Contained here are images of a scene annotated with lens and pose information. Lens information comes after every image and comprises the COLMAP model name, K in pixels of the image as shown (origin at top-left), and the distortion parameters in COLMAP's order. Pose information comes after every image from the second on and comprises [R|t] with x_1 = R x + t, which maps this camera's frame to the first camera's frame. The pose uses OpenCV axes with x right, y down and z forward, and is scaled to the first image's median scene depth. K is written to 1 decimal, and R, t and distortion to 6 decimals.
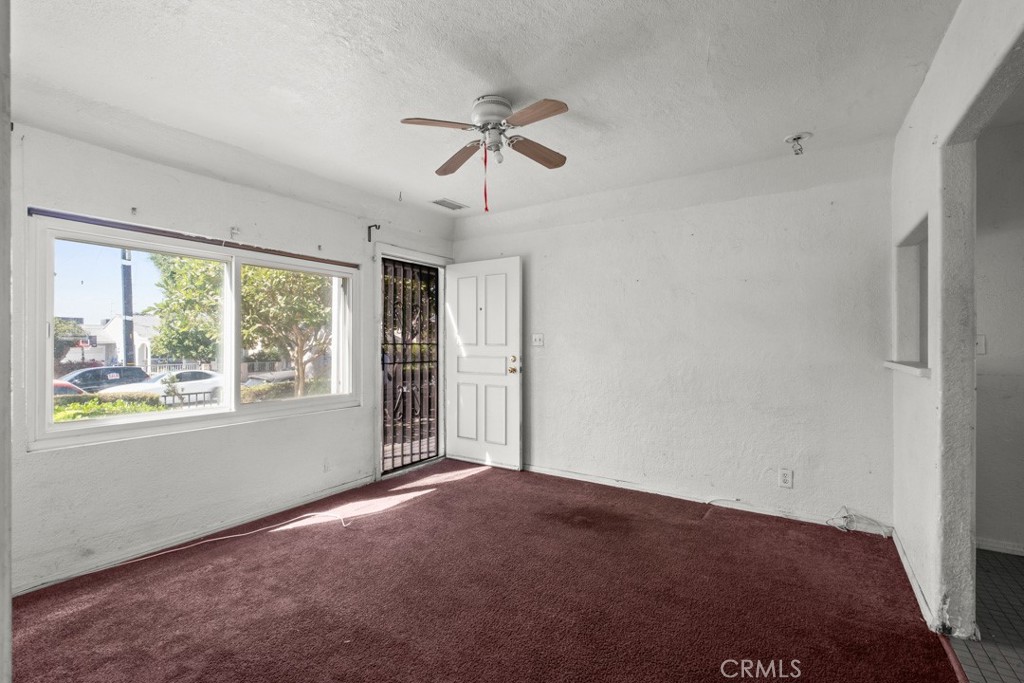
lens RADIAL K [[460.2, 0, 501.4], [0, 460.2, 337.1], [0, 0, 1]] dist [-0.001192, -0.000973]
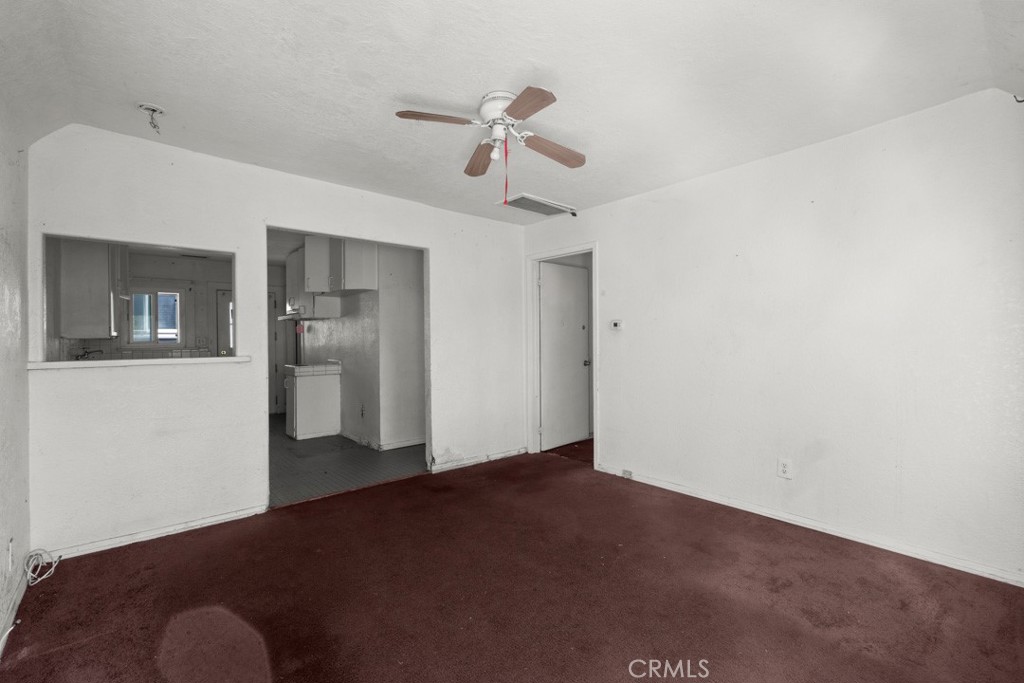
lens RADIAL K [[447.7, 0, 512.0], [0, 447.7, 341.5], [0, 0, 1]] dist [0.002389, -0.000641]
pose [[-0.964696, 0.000627, 0.263365, -0.190584], [0.000015, 0.999997, -0.002327, 0.011313], [-0.263366, -0.002241, -0.964693, 1.253345]]
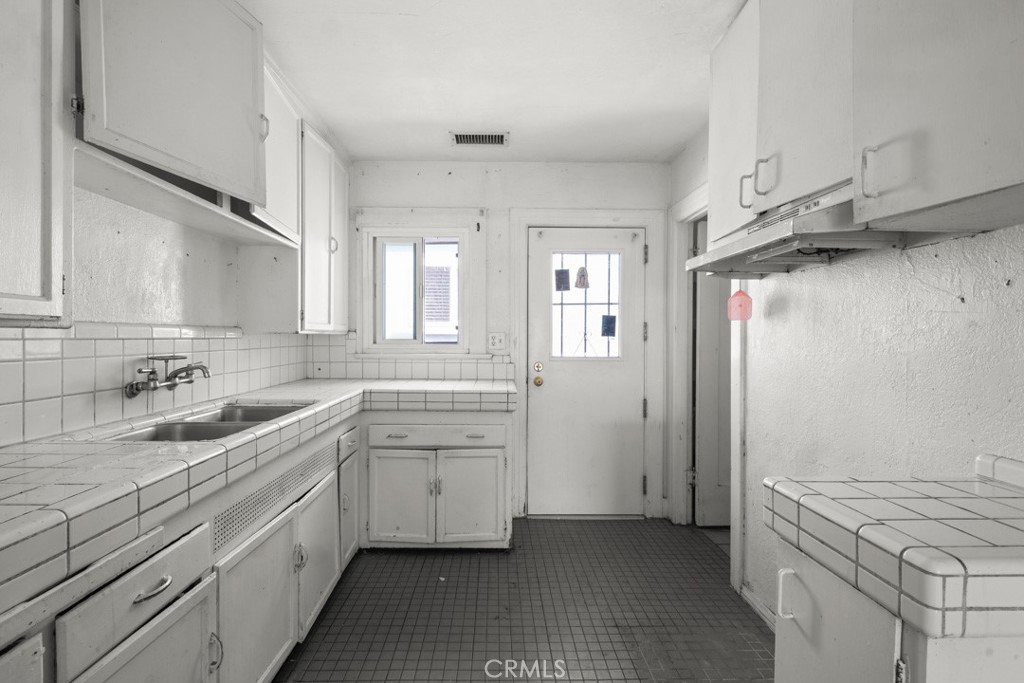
lens RADIAL K [[447.7, 0, 512.0], [0, 447.7, 341.5], [0, 0, 1]] dist [0.002389, -0.000641]
pose [[-0.582427, -0.011858, 0.812797, 0.833758], [-0.015810, 0.999870, 0.003258, 0.002222], [-0.812729, -0.010953, -0.582538, 0.275548]]
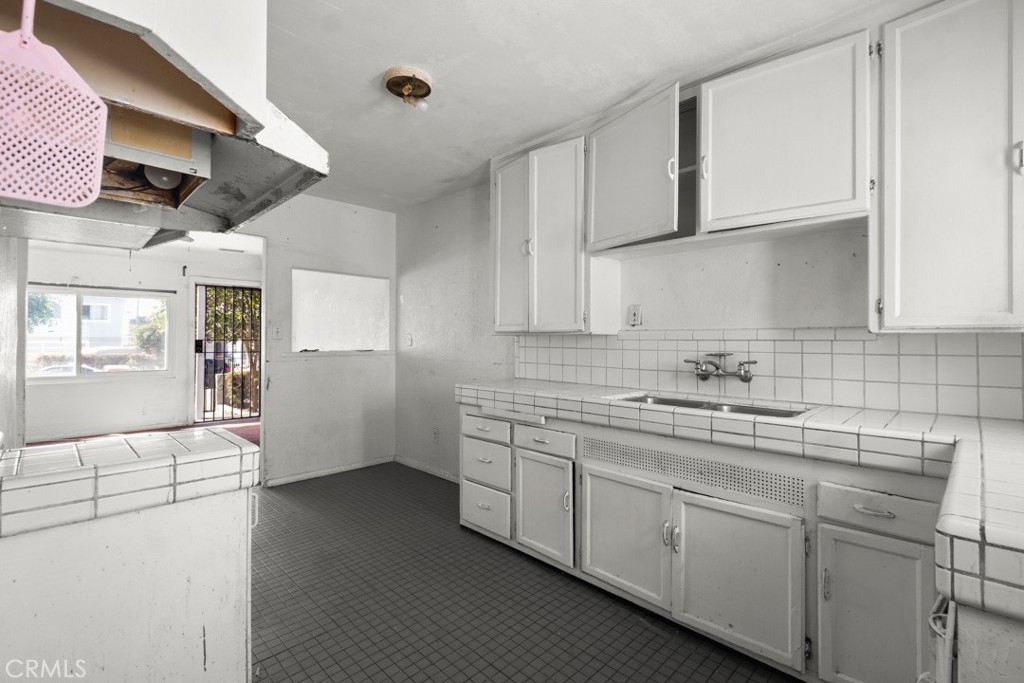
lens RADIAL K [[460.2, 0, 501.4], [0, 460.2, 337.1], [0, 0, 1]] dist [-0.001192, -0.000973]
pose [[0.976804, -0.000505, -0.214133, 1.252638], [0.001712, 0.999984, 0.005452, -0.001457], [0.214127, -0.005692, 0.976789, -0.366770]]
